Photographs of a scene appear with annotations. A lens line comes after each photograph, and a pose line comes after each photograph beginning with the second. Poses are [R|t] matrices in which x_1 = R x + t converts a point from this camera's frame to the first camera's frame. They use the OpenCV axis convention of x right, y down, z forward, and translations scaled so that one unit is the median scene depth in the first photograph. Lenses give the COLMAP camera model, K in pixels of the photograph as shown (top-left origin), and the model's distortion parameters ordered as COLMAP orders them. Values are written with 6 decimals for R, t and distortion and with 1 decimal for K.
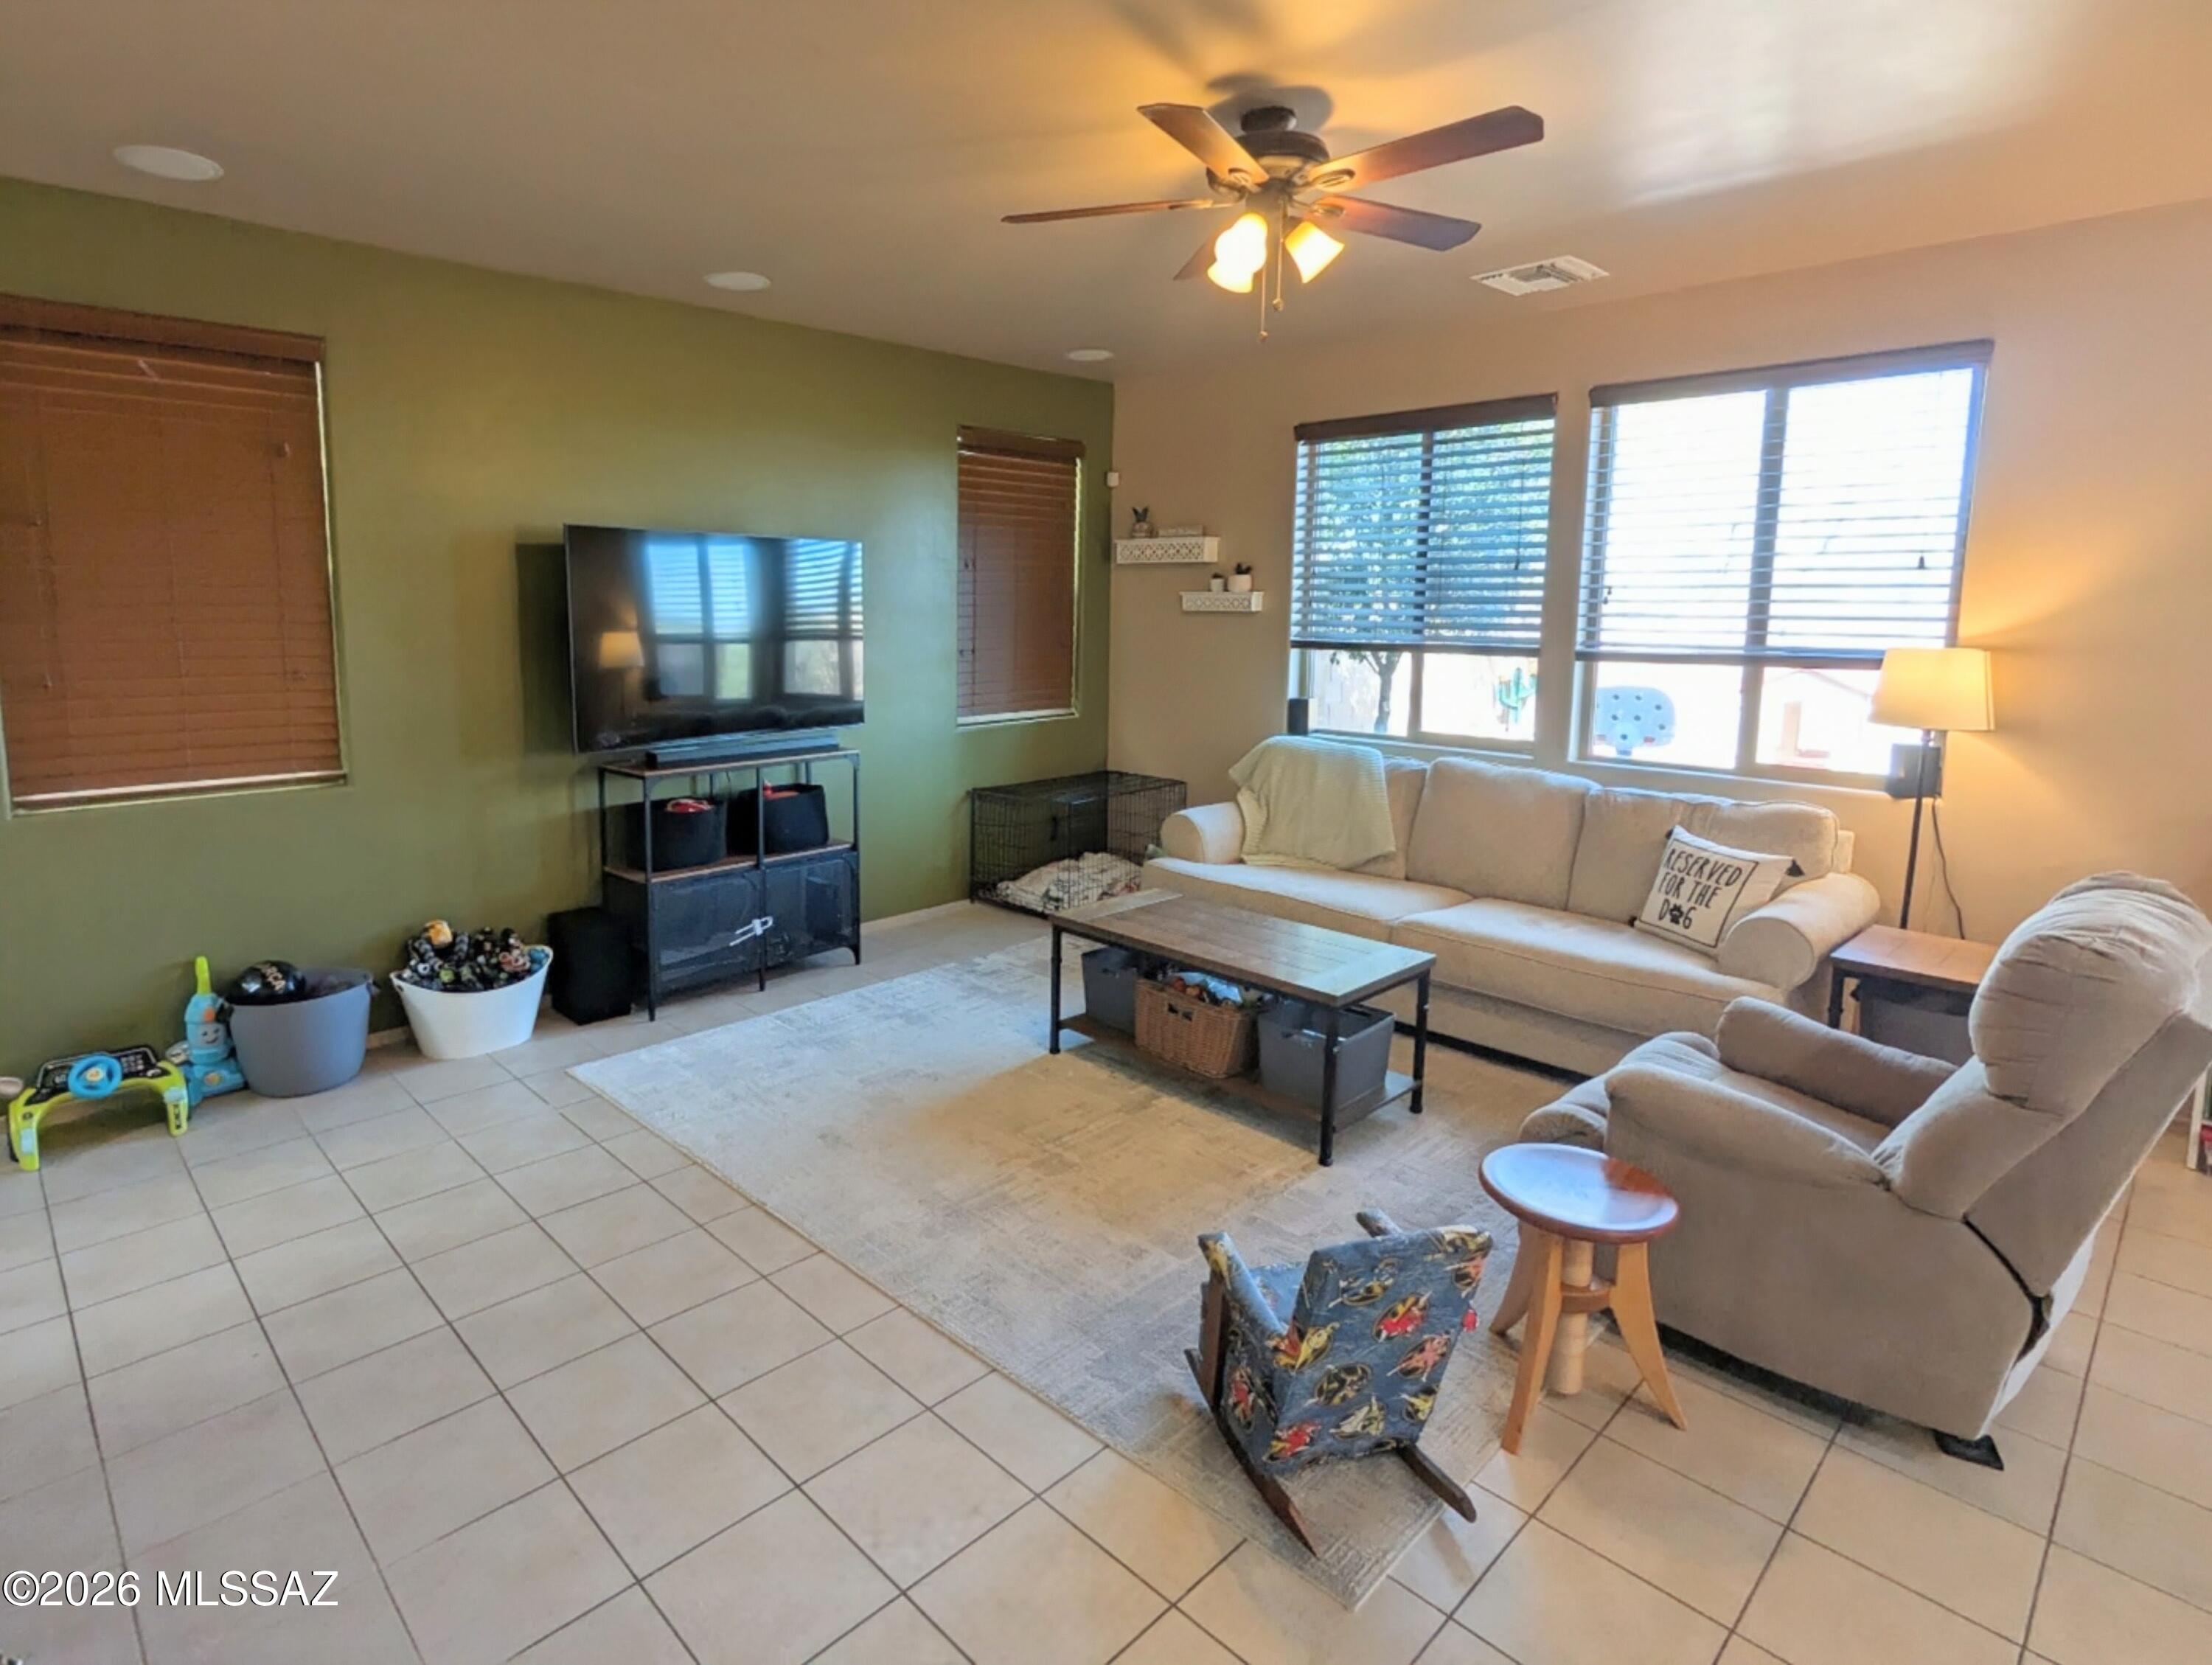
lens RADIAL K [[1162.9, 0, 981.9], [0, 1162.9, 744.3], [0, 0, 1]] dist [0.003995, -0.002492]
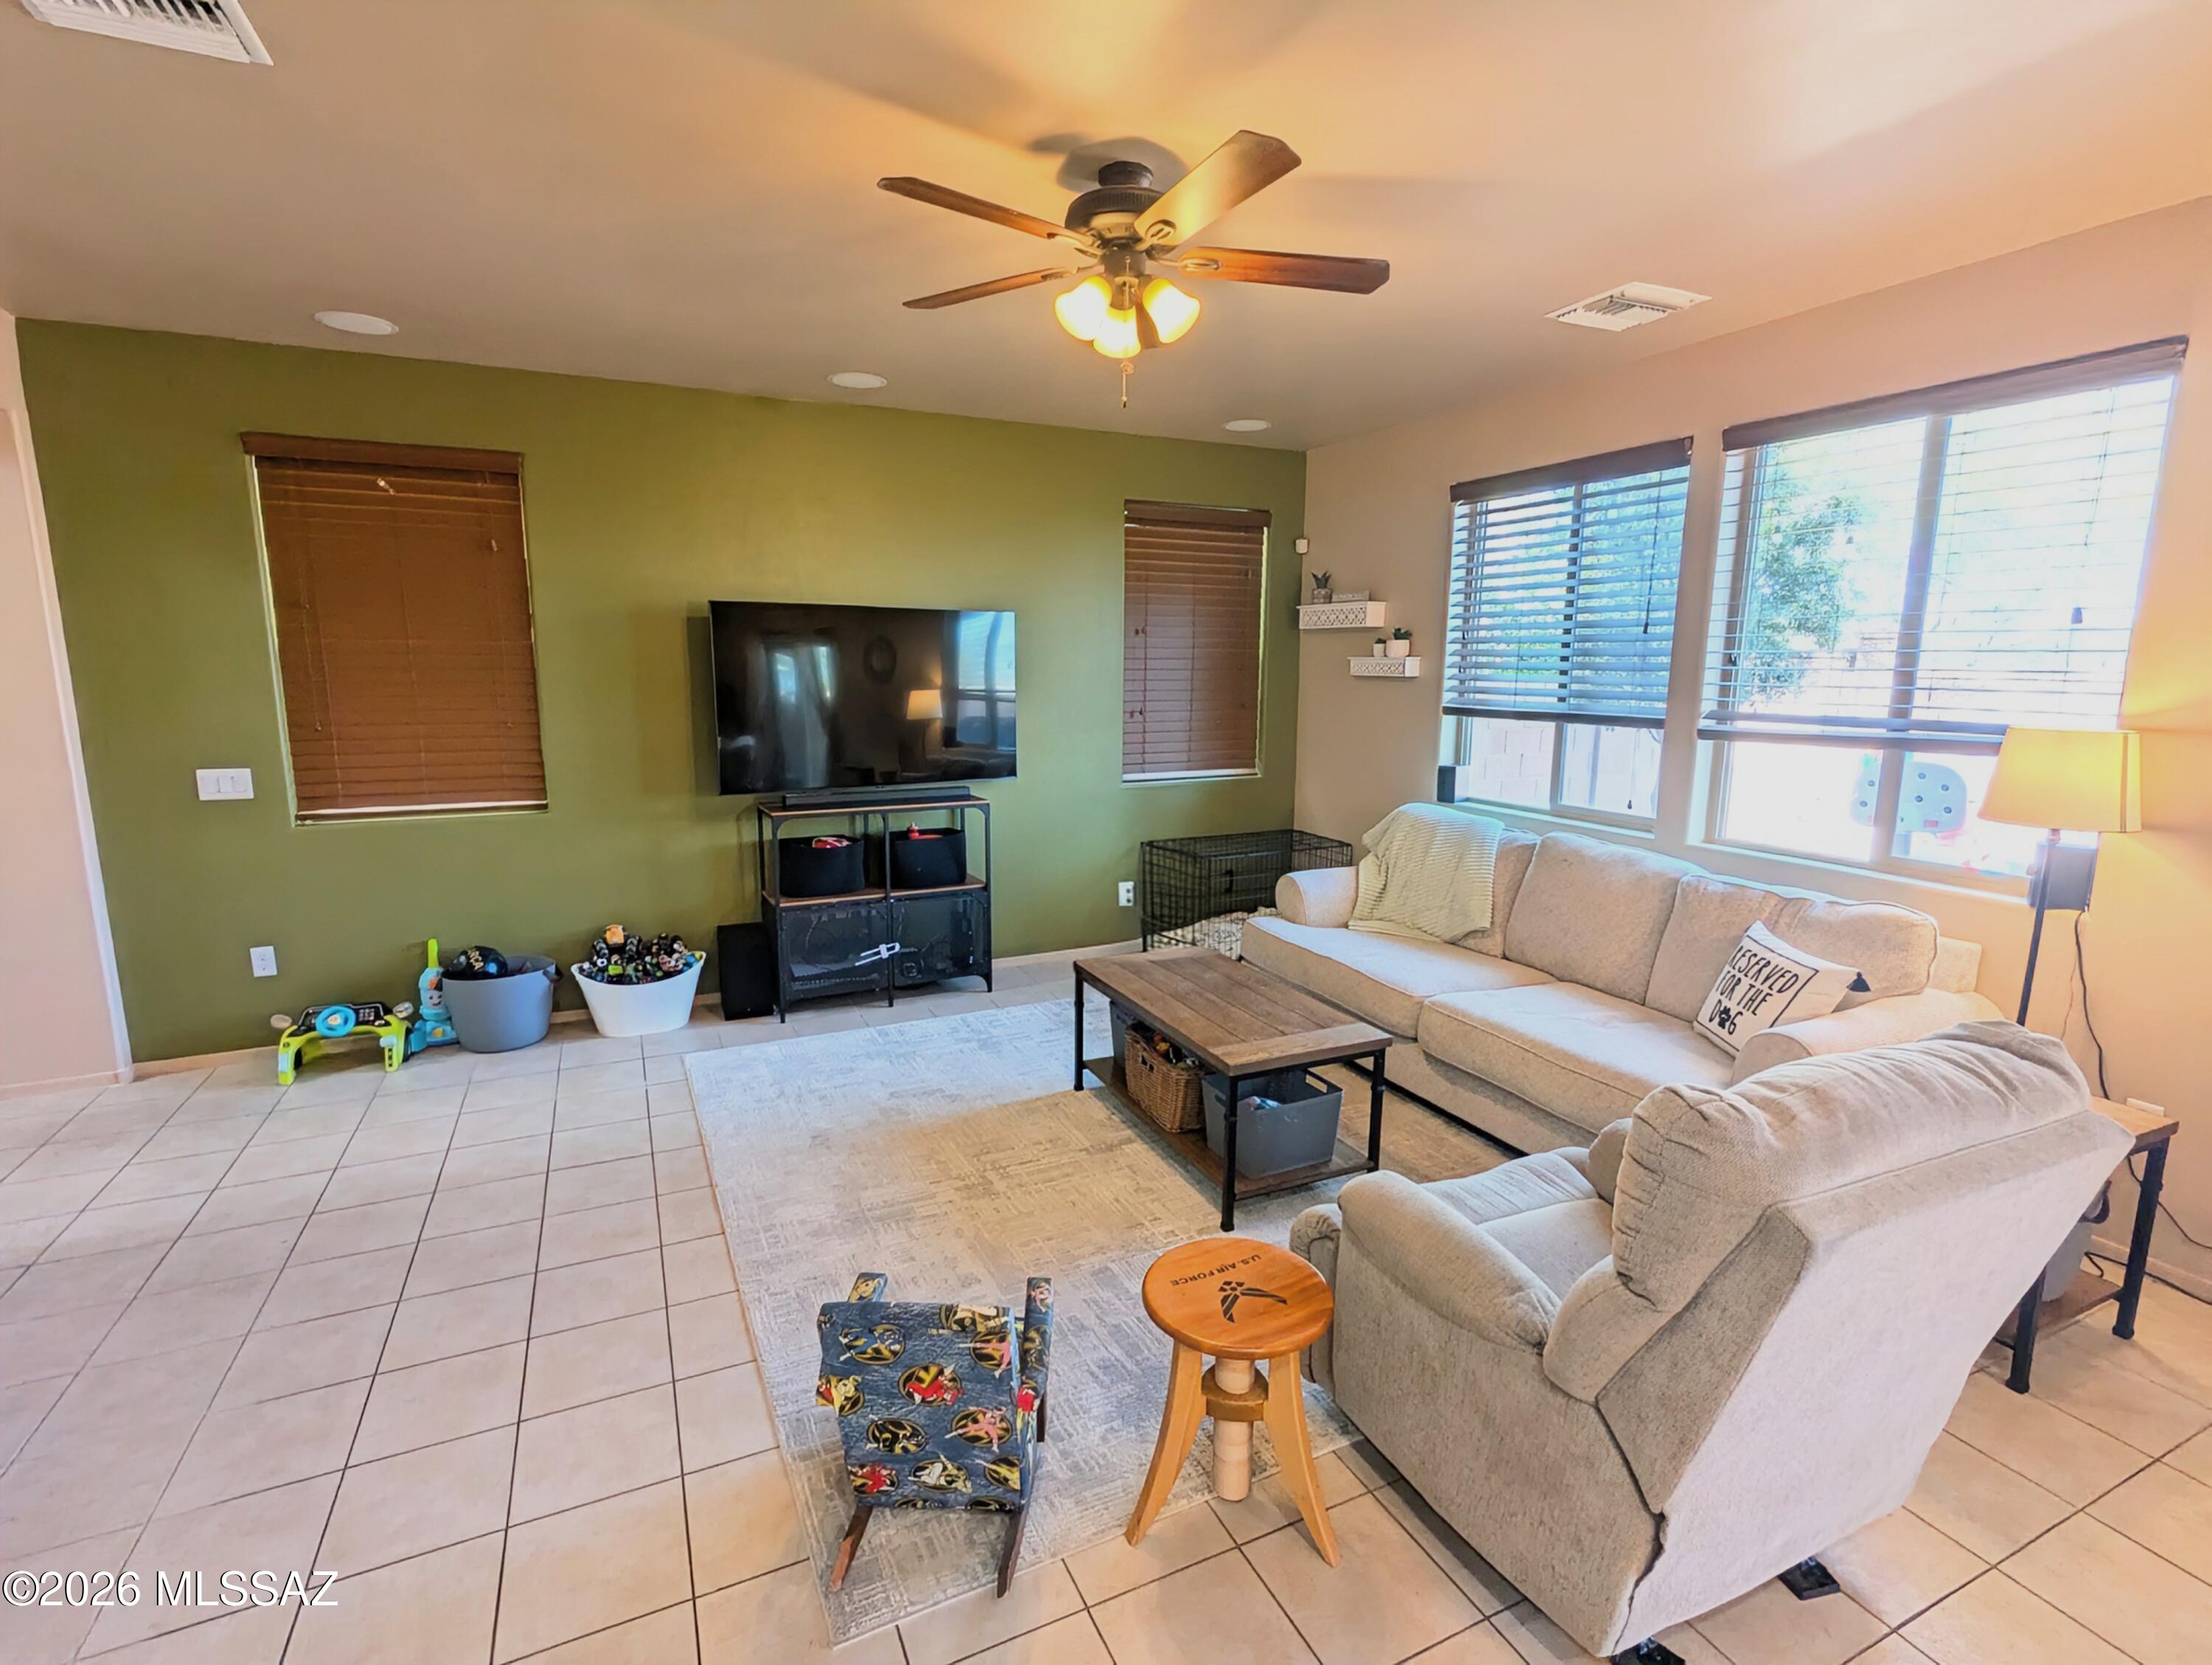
lens RADIAL K [[1046.5, 0, 1106.8], [0, 1046.5, 837.0], [0, 0, 1]] dist [-0.000347, 0.000449]
pose [[0.956339, 0.049248, -0.288081, 0.348771], [-0.036972, 0.998167, 0.047905, -0.014834], [0.289912, -0.035163, 0.956407, 0.089345]]
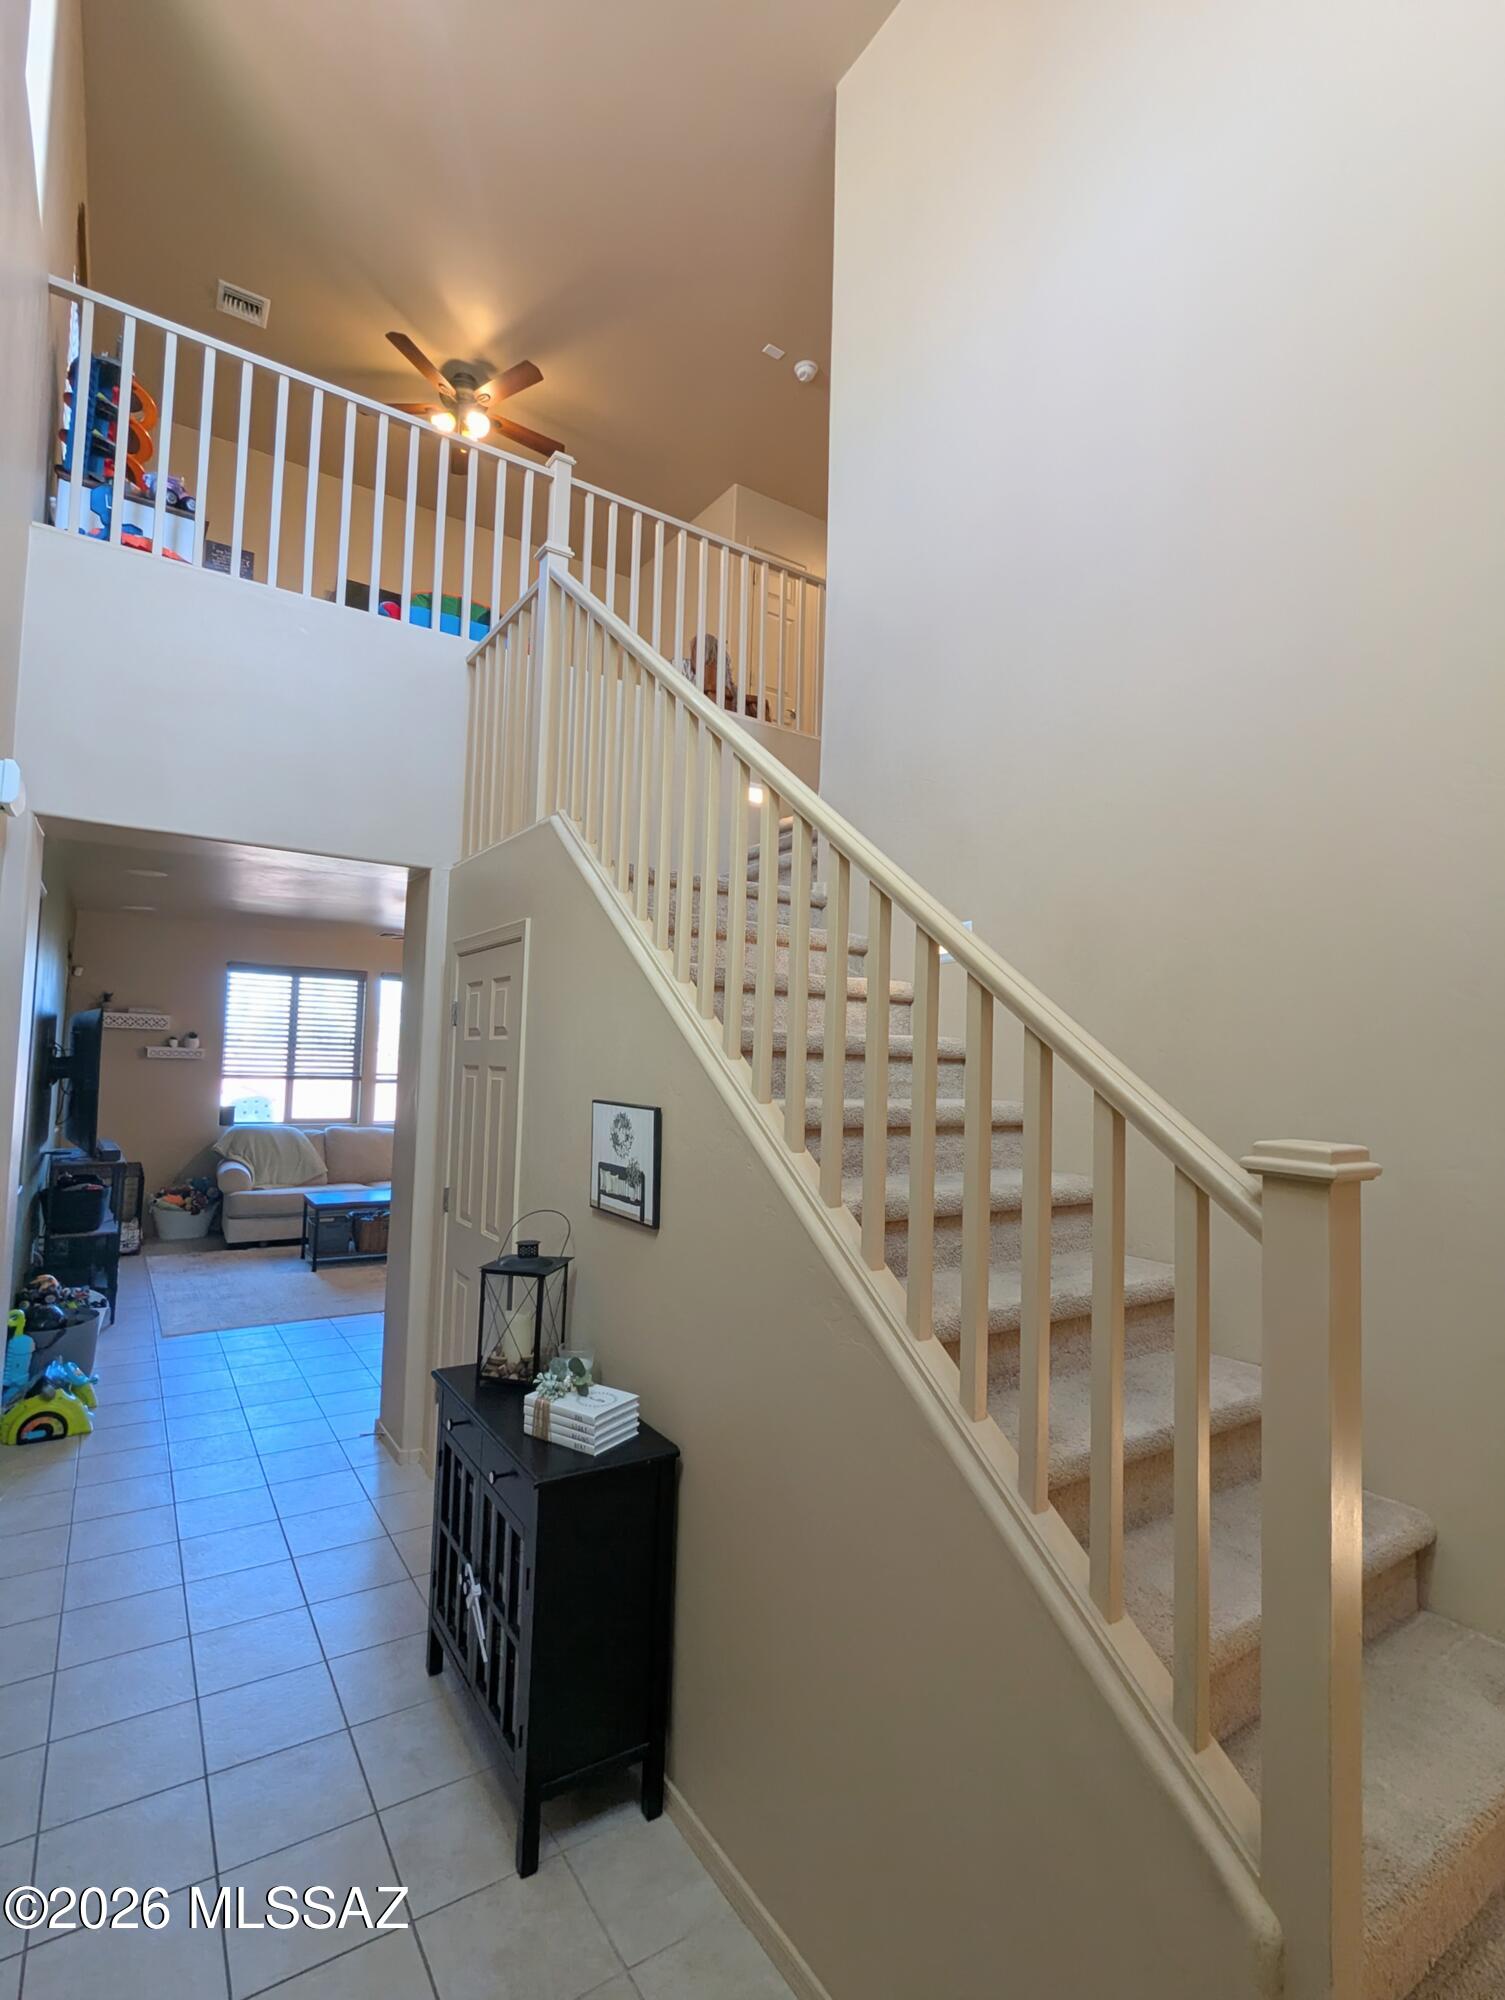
lens RADIAL K [[946.2, 0, 752.0], [0, 946.2, 999.8], [0, 0, 1]] dist [-0.000347, 0.000449]
pose [[0.146843, 0.063652, 0.987110, -1.485119], [0.094680, 0.992441, -0.078081, -0.016885], [-0.984618, 0.104926, 0.139706, -0.047142]]
